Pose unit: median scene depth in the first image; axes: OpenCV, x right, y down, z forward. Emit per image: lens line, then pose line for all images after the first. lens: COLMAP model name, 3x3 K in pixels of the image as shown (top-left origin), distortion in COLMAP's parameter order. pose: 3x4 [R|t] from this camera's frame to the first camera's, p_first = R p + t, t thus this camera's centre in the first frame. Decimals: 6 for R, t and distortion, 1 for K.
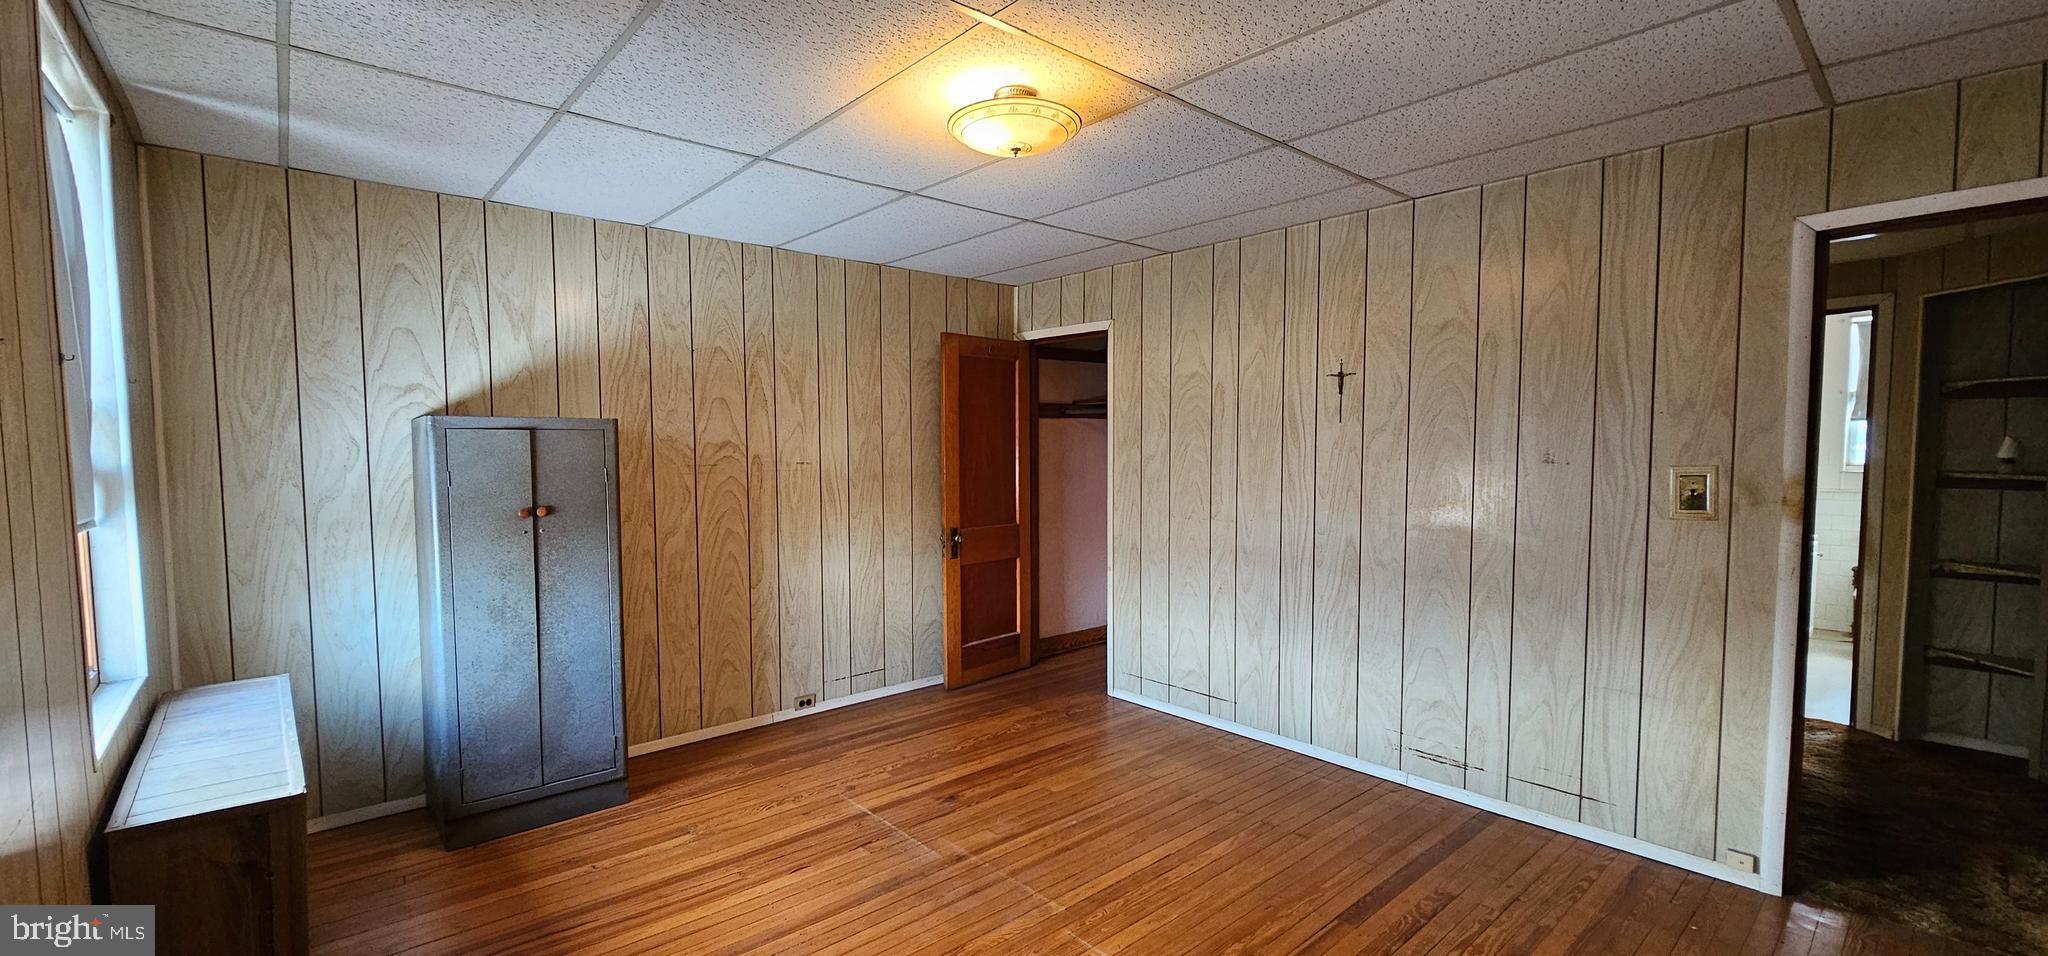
lens RADIAL K [[838.6, 0, 1011.7], [0, 838.6, 493.1], [0, 0, 1]] dist [0.000593, 0.000476]
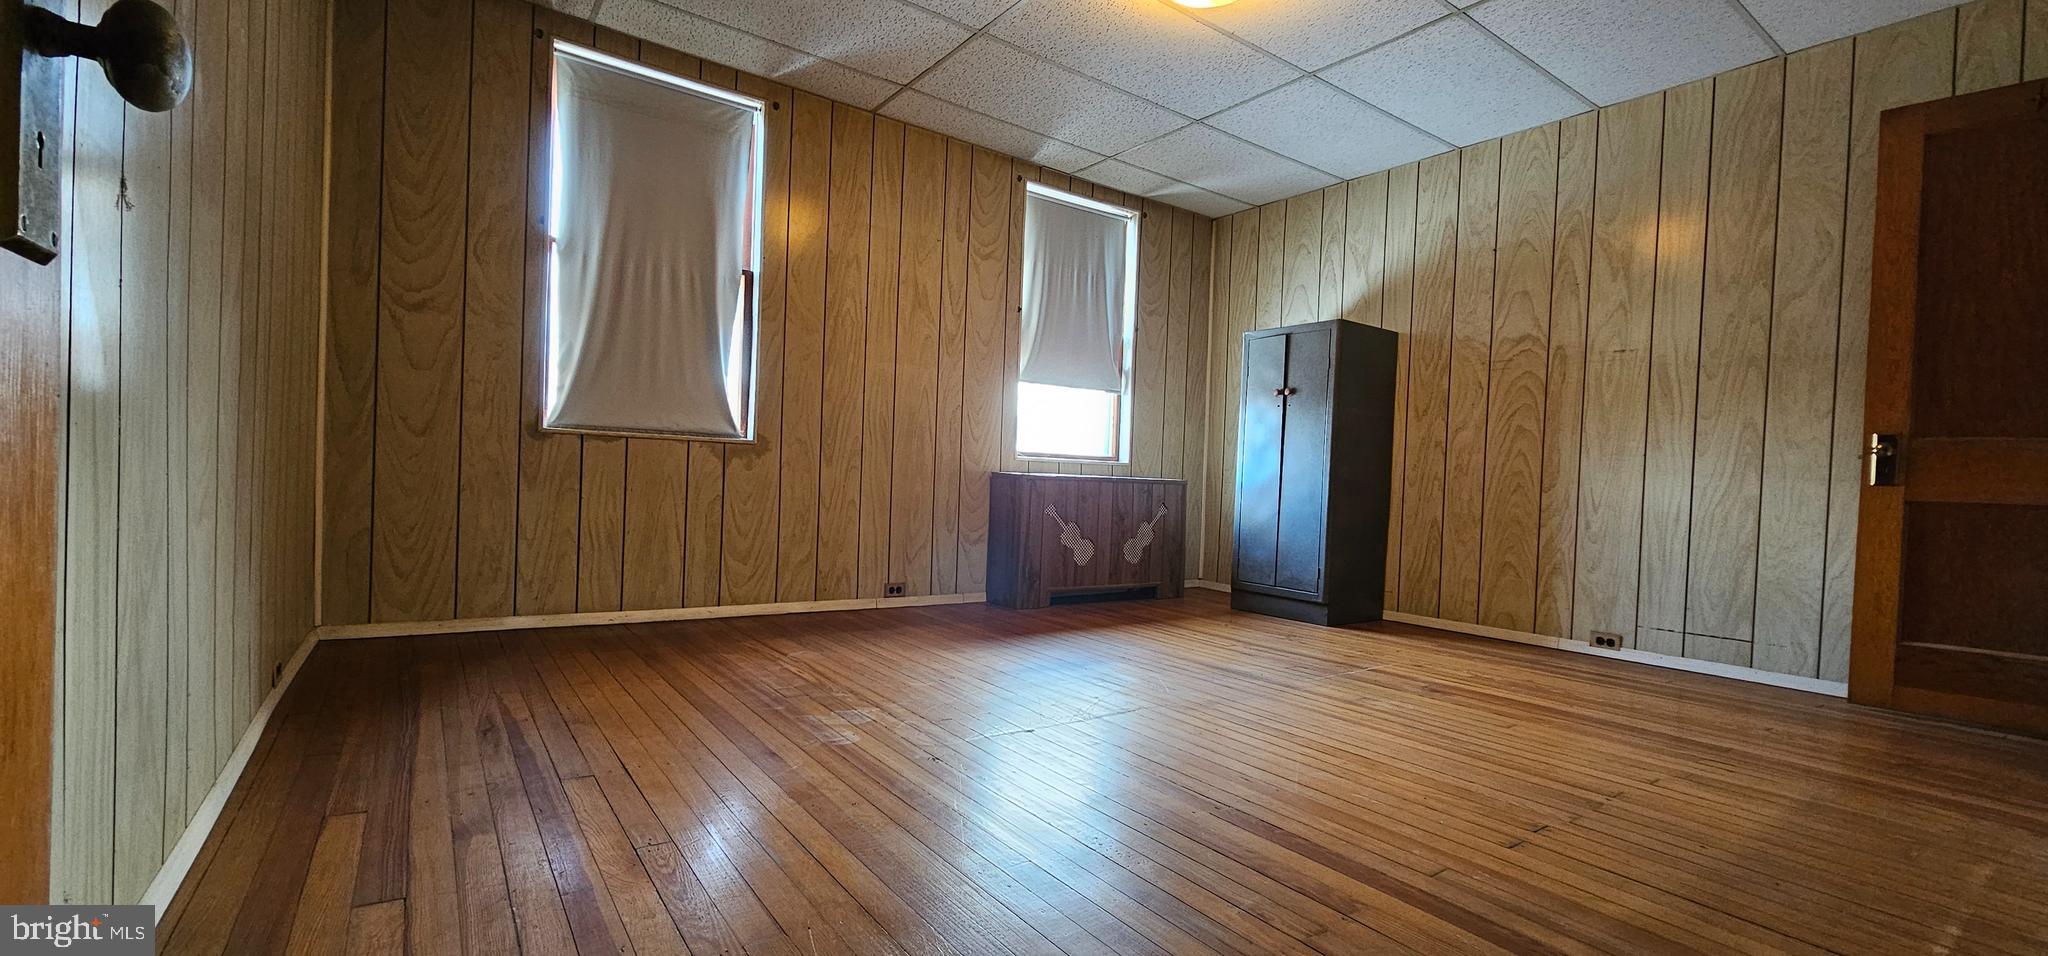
lens RADIAL K [[838.6, 0, 1011.7], [0, 838.6, 493.1], [0, 0, 1]] dist [0.000593, 0.000476]
pose [[-0.100097, 0.023462, -0.994701, 0.674031], [-0.096425, 0.994788, 0.033167, 0.142111], [0.990294, 0.099234, -0.097313, 0.517842]]
